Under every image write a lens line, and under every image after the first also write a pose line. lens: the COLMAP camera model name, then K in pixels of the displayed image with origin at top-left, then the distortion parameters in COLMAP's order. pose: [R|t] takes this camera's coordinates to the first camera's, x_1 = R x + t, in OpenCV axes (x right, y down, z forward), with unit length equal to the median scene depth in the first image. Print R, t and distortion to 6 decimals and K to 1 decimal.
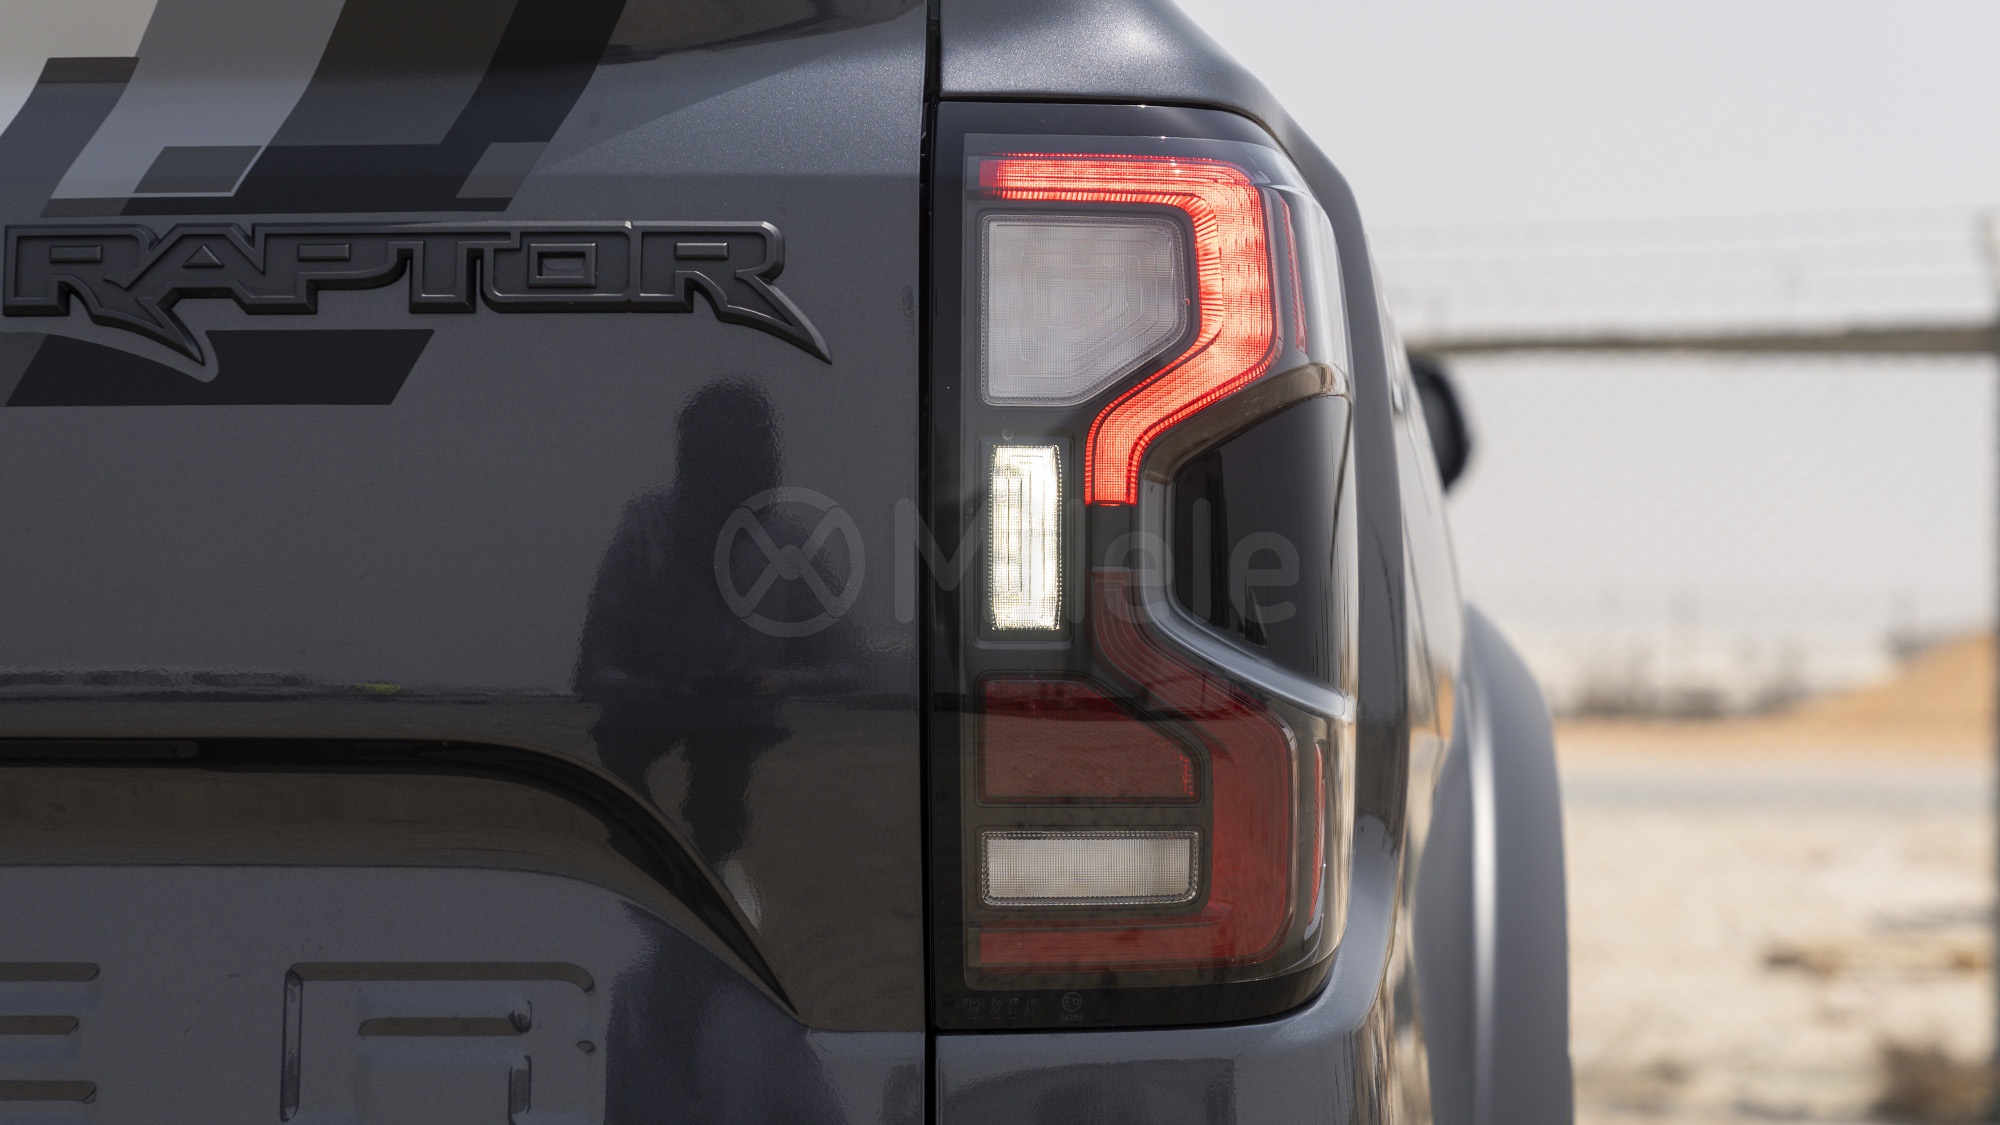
lens RADIAL K [[4149.9, 0, 1003.8], [0, 4149.9, 568.1], [0, 0, 1]] dist [0.069627, 0.000000]
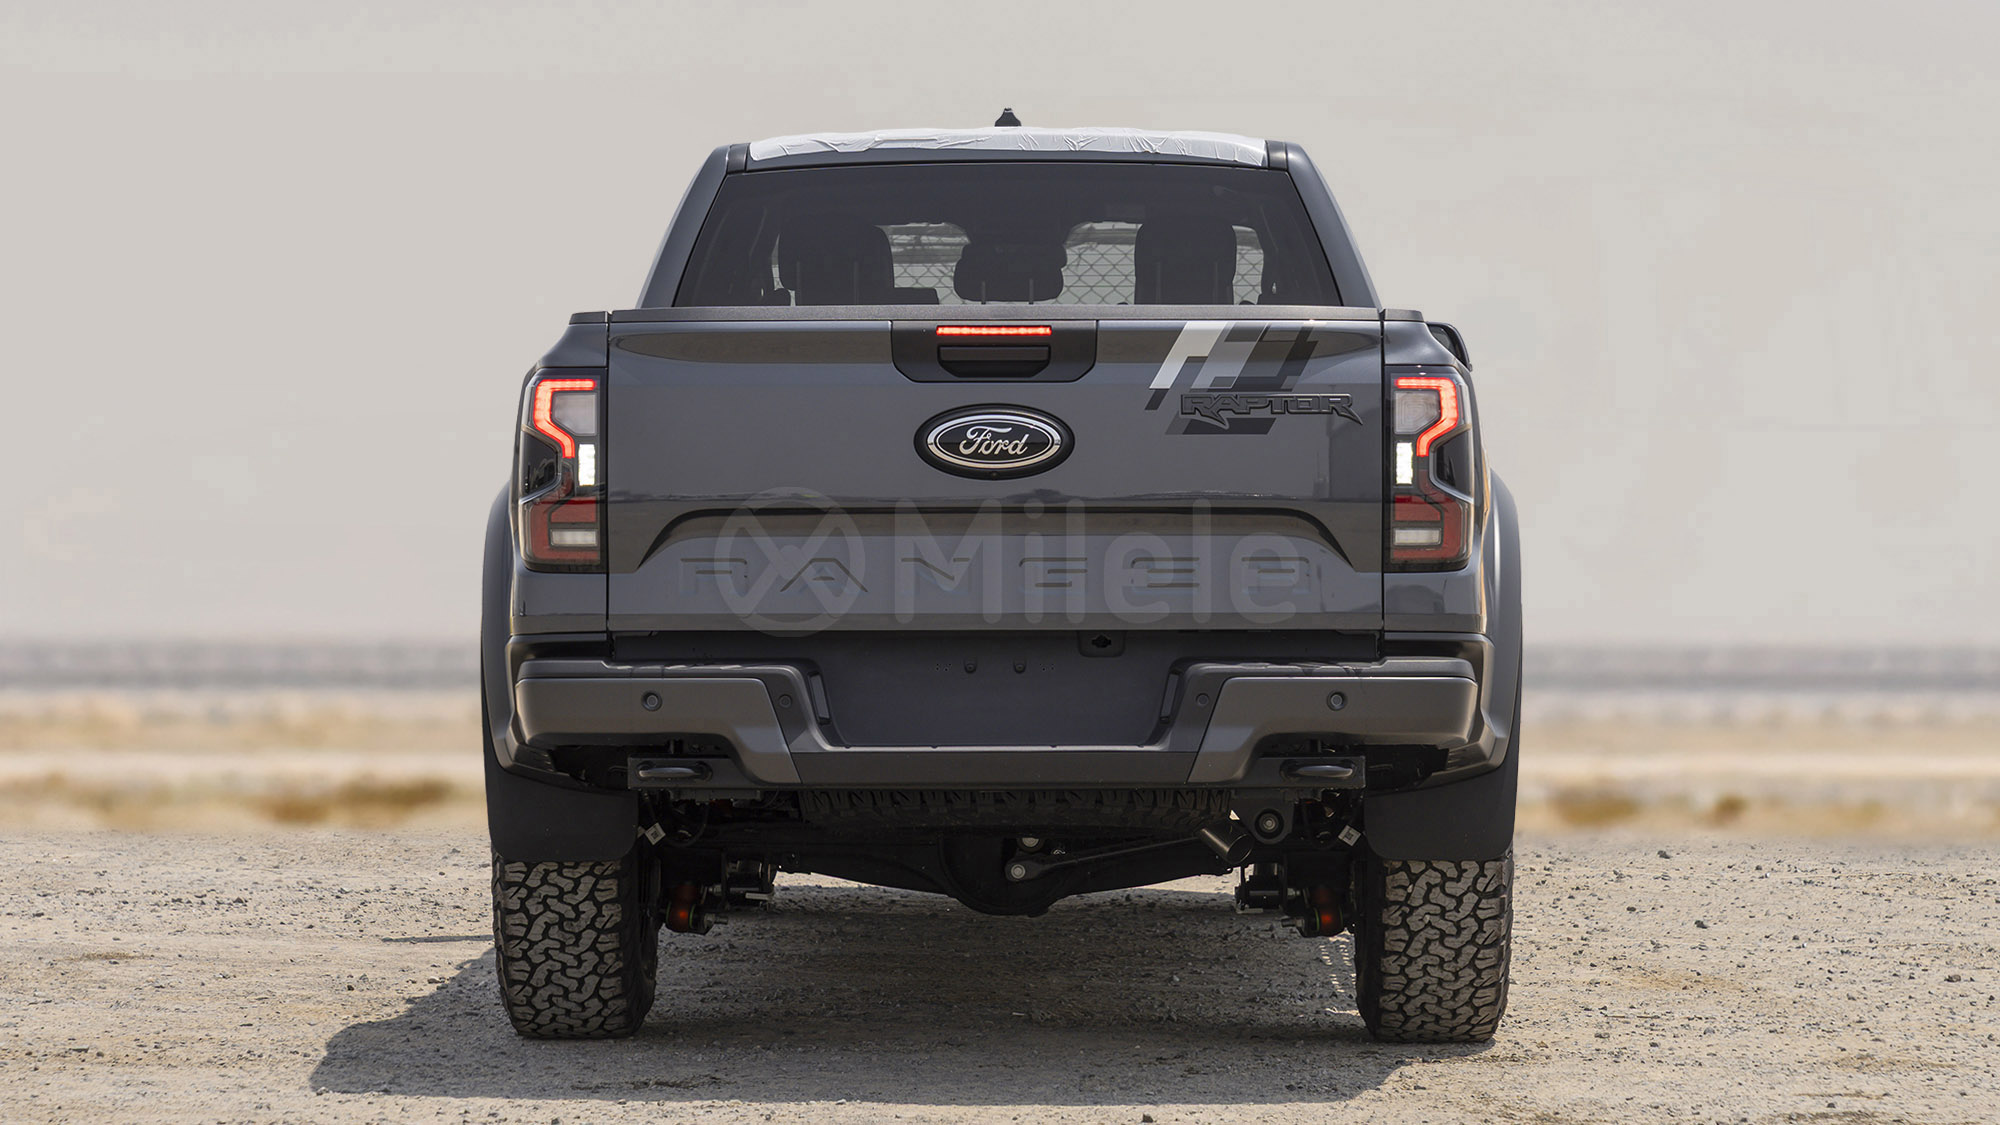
lens RADIAL K [[4149.9, 0, 993.2], [0, 4149.9, 549.9], [0, 0, 1]] dist [0.069627, 0.000000]
pose [[0.999741, 0.001807, 0.022694, -0.541604], [-0.002976, 0.998665, 0.051576, -0.144336], [-0.022570, -0.051630, 0.998411, -3.490325]]
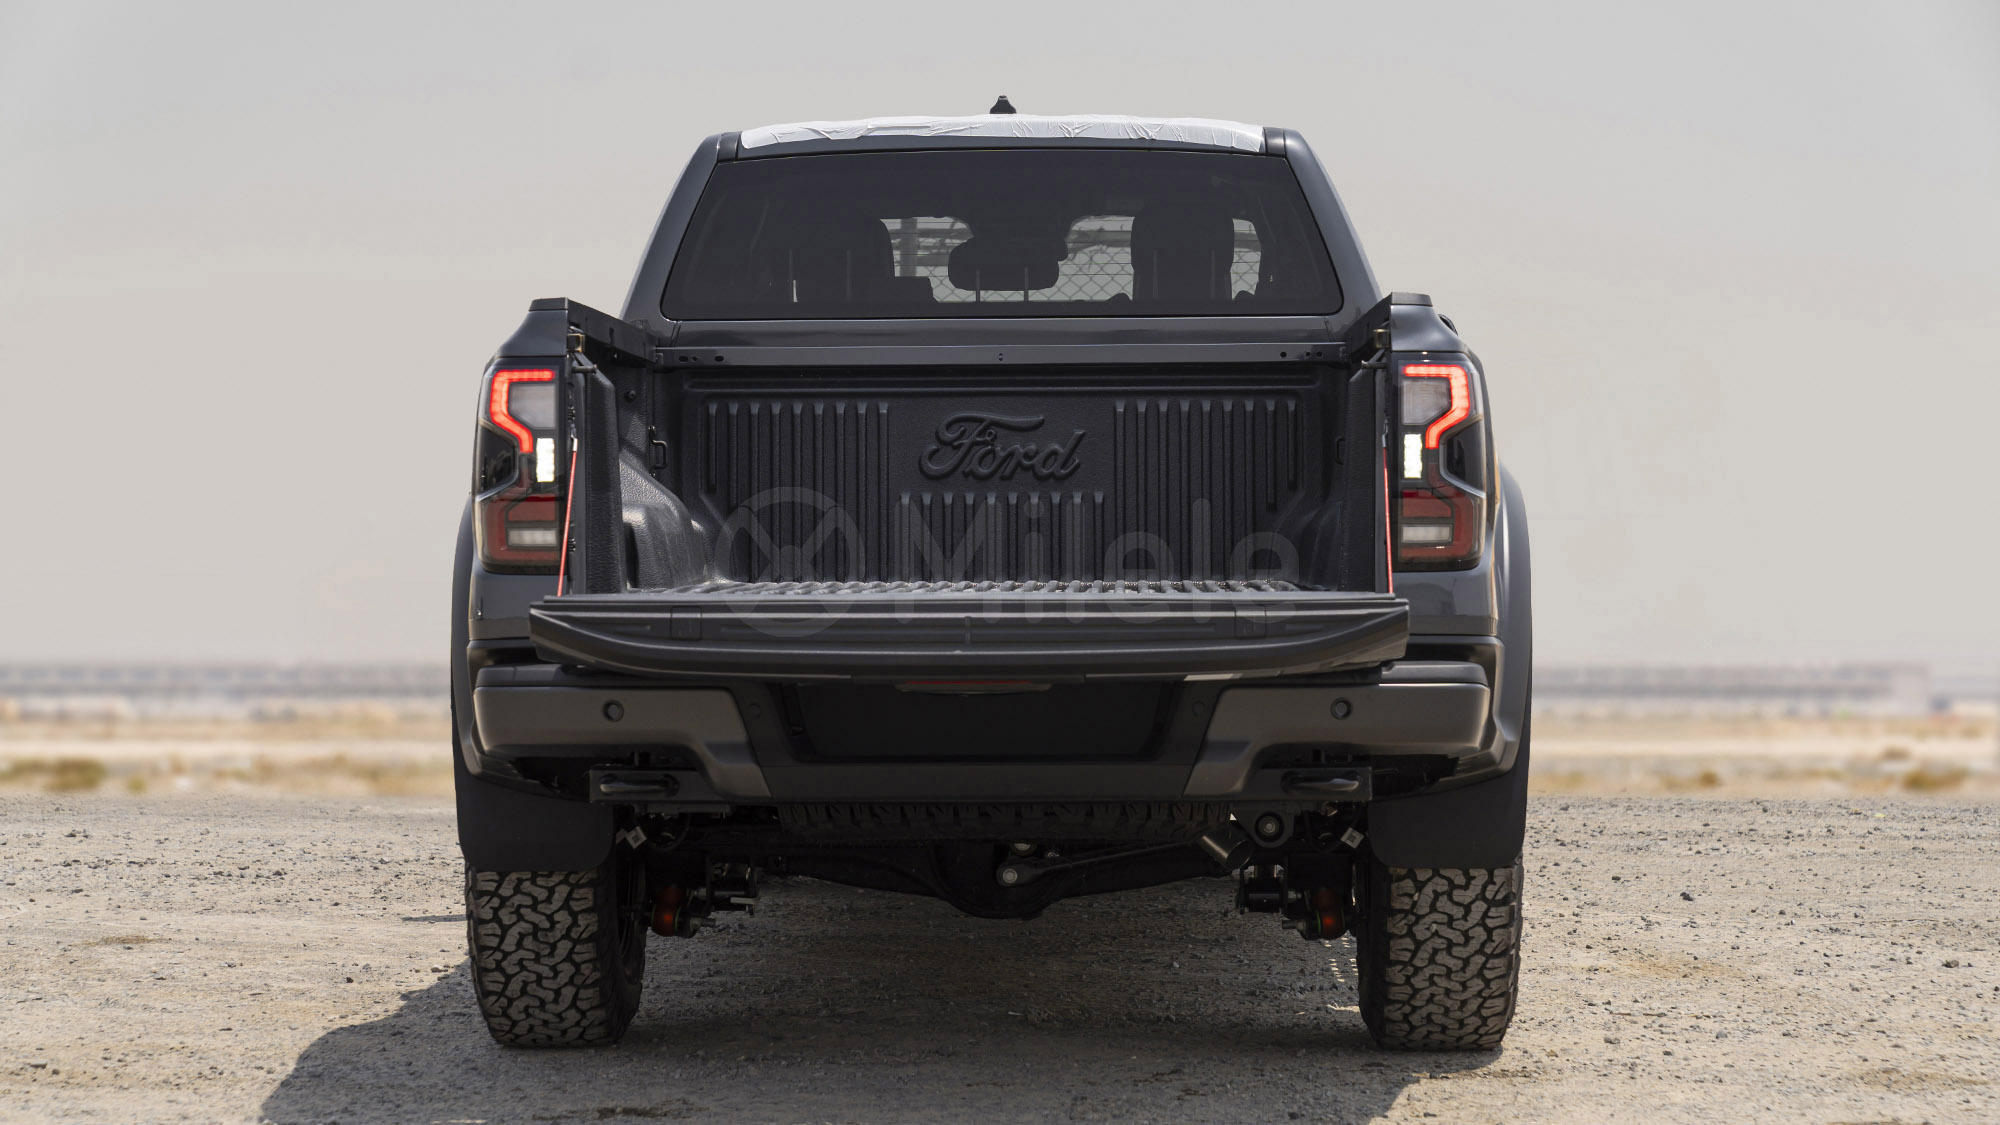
lens RADIAL K [[4149.9, 0, 944.4], [0, 4149.9, 533.5], [0, 0, 1]] dist [0.069627, 0.000000]
pose [[0.999935, -0.000763, 0.011380, -0.520157], [0.000193, 0.998748, 0.050027, -0.140441], [-0.011404, -0.050022, 0.998683, -3.234293]]
